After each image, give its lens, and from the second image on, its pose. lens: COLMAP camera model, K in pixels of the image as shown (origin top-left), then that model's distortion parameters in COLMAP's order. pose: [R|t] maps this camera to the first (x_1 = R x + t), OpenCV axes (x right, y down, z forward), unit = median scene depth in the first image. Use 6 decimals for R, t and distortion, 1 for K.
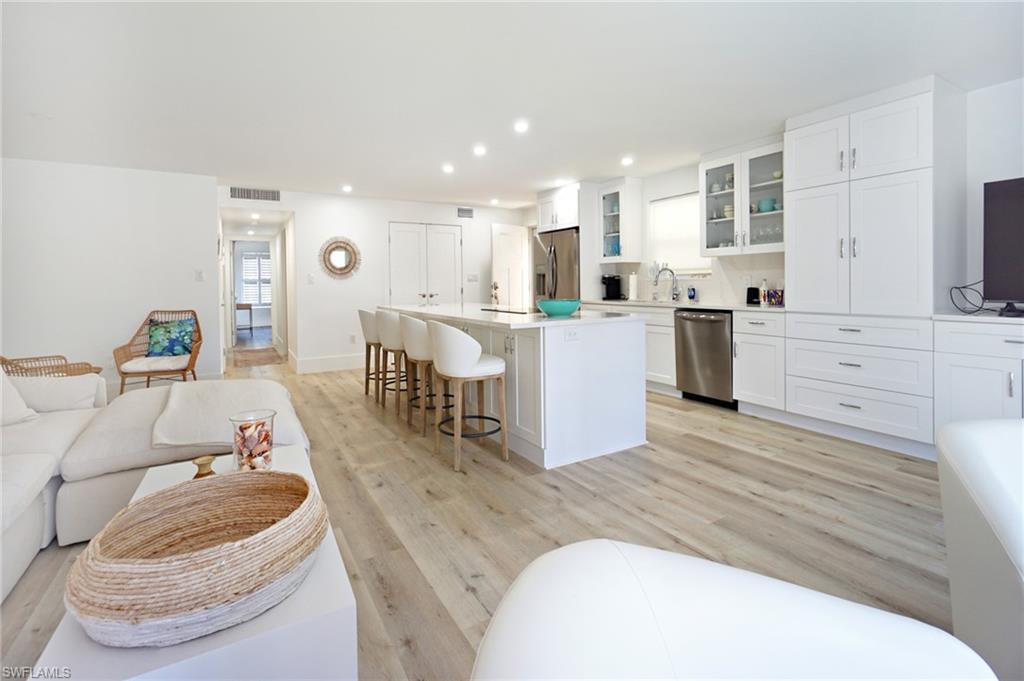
lens RADIAL K [[455.7, 0, 511.2], [0, 455.7, 310.1], [0, 0, 1]] dist [-0.000887, 0.000033]
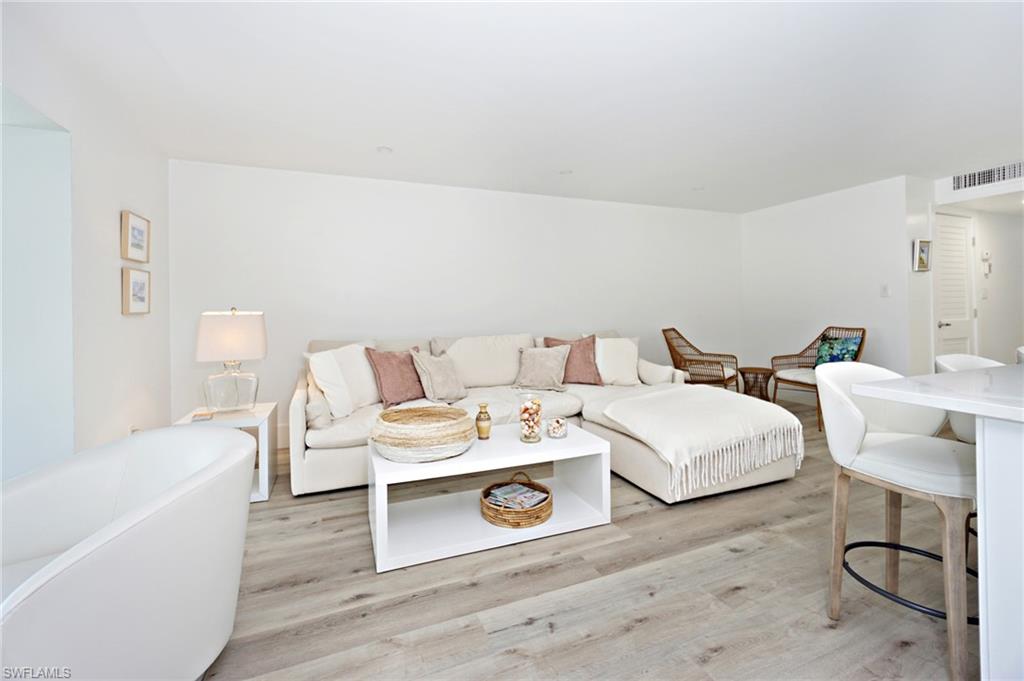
lens RADIAL K [[455.7, 0, 511.2], [0, 455.7, 310.1], [0, 0, 1]] dist [-0.000887, 0.000033]
pose [[-0.169507, 0.012454, -0.985450, 0.516259], [-0.040999, 0.998965, 0.019677, -0.038488], [0.984676, 0.043738, -0.168821, 0.655120]]
